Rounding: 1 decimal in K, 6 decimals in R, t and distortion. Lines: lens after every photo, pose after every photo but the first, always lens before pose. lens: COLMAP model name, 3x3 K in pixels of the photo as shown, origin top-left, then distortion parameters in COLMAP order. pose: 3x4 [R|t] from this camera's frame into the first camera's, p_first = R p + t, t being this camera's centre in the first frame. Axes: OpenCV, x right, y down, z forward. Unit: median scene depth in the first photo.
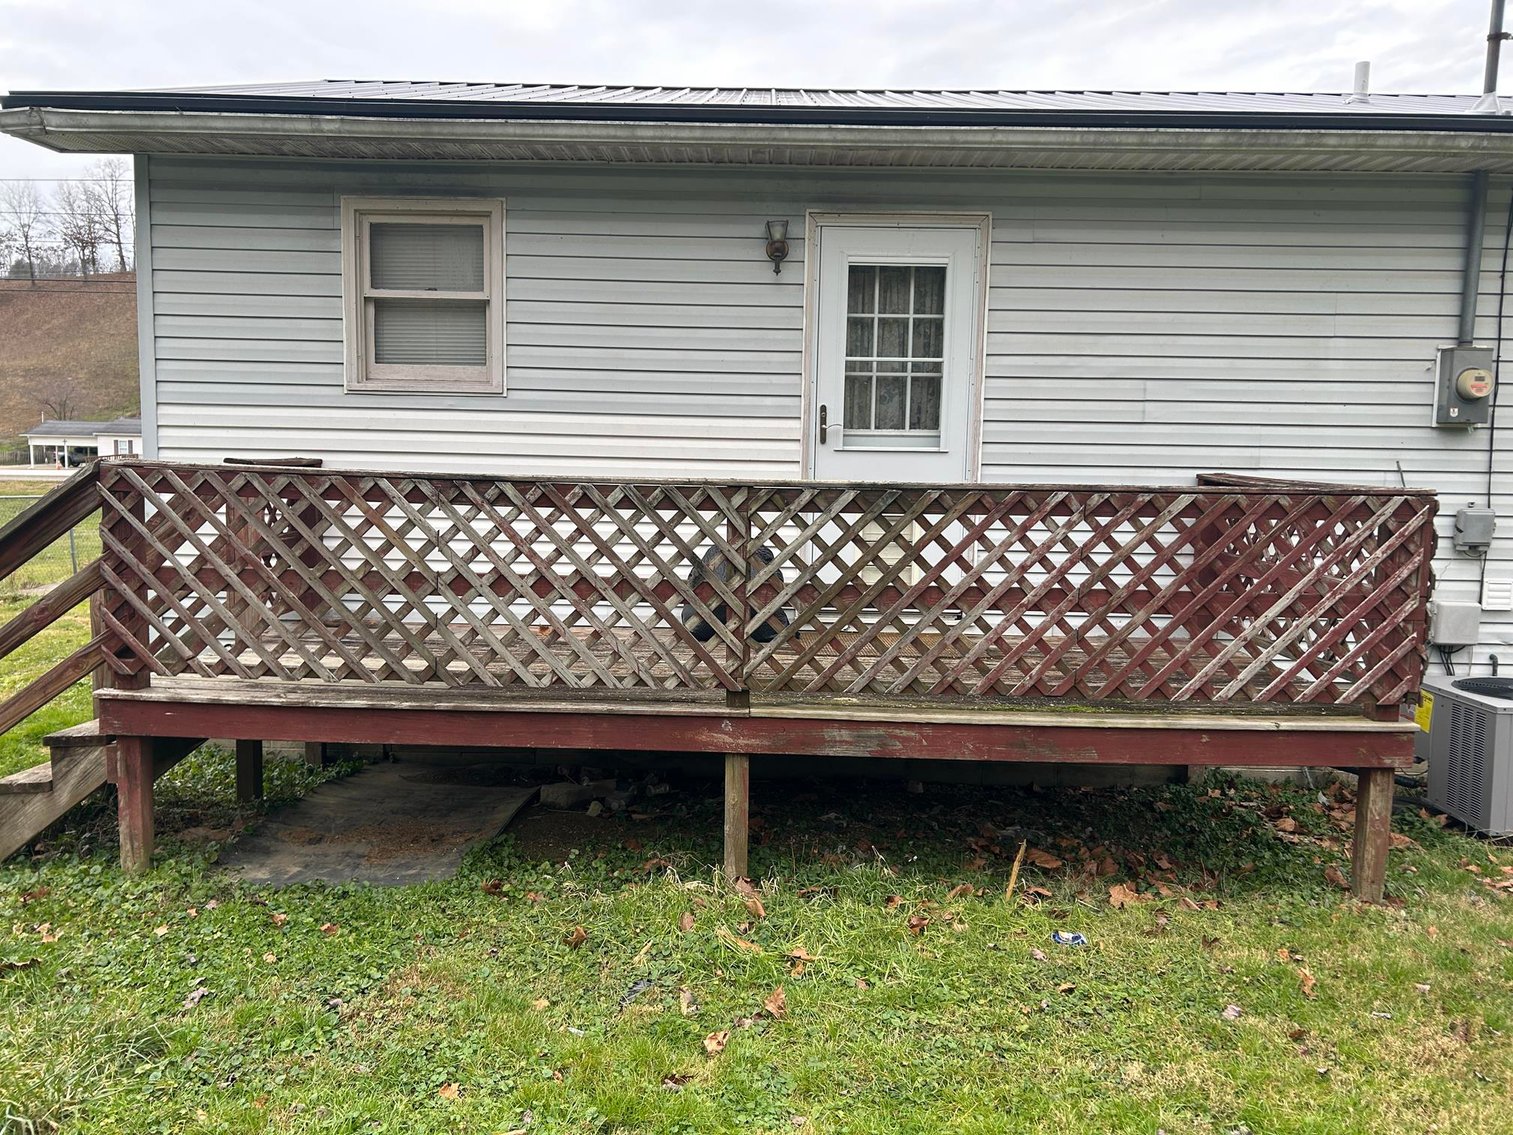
lens RADIAL K [[1135.6, 0, 756.3], [0, 1135.6, 570.8], [0, 0, 1]] dist [0.059003, -0.037726]
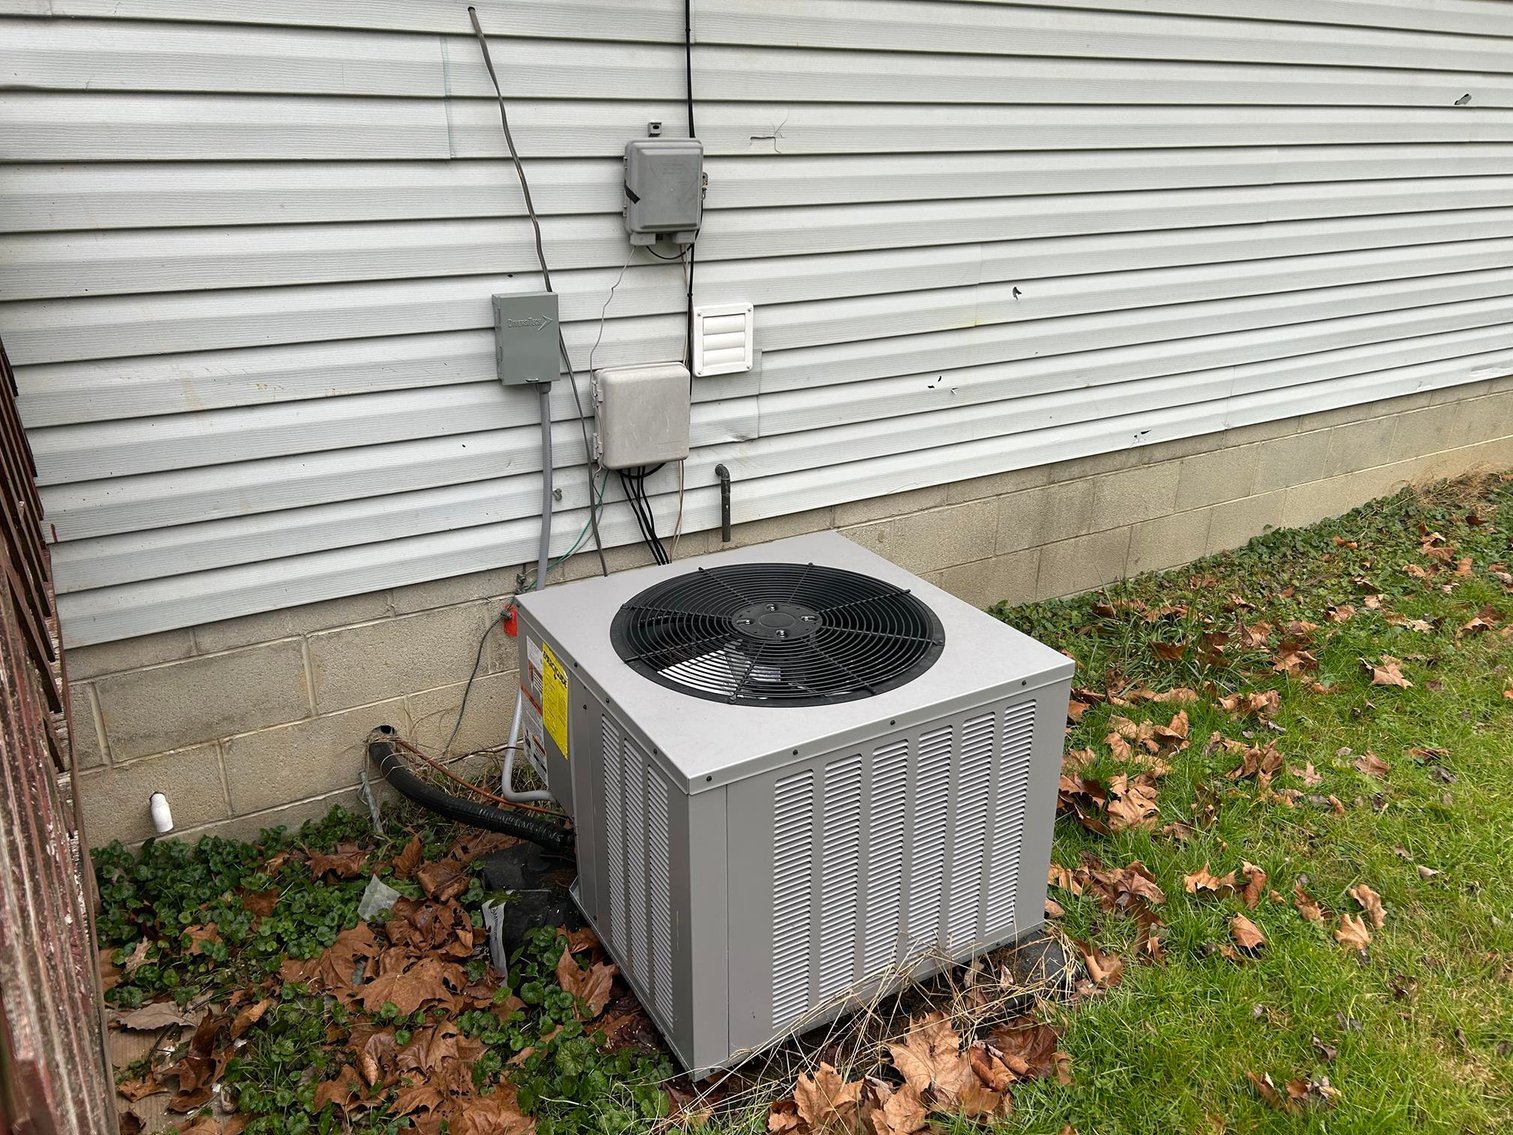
lens RADIAL K [[1135.6, 0, 758.6], [0, 1135.6, 569.6], [0, 0, 1]] dist [0.059003, -0.037726]
pose [[0.851192, -0.199190, 0.485588, 0.473884], [0.045727, 0.949811, 0.309463, -0.036565], [-0.522859, -0.241208, 0.817580, 0.683552]]
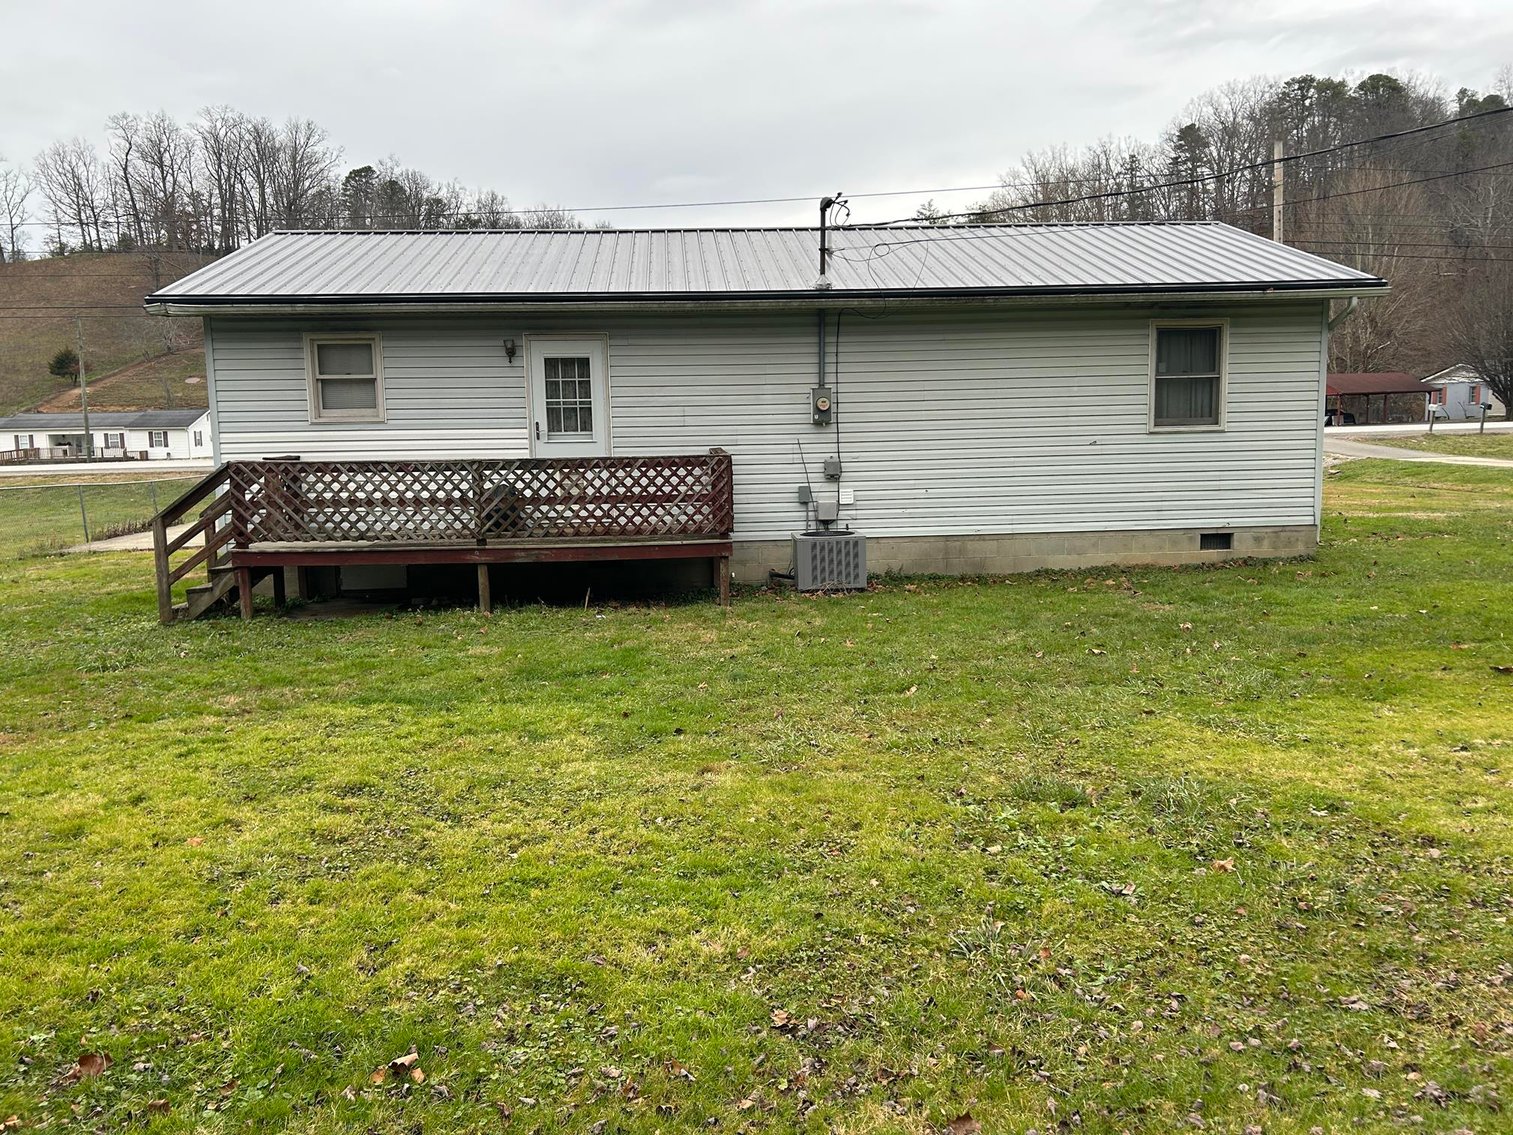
lens RADIAL K [[1135.6, 0, 753.3], [0, 1135.6, 575.9], [0, 0, 1]] dist [0.059003, -0.037726]
pose [[0.996452, -0.046673, 0.070034, 0.343083], [0.044404, 0.998448, 0.033616, 0.104549], [-0.071494, -0.030387, 0.996978, -1.357529]]
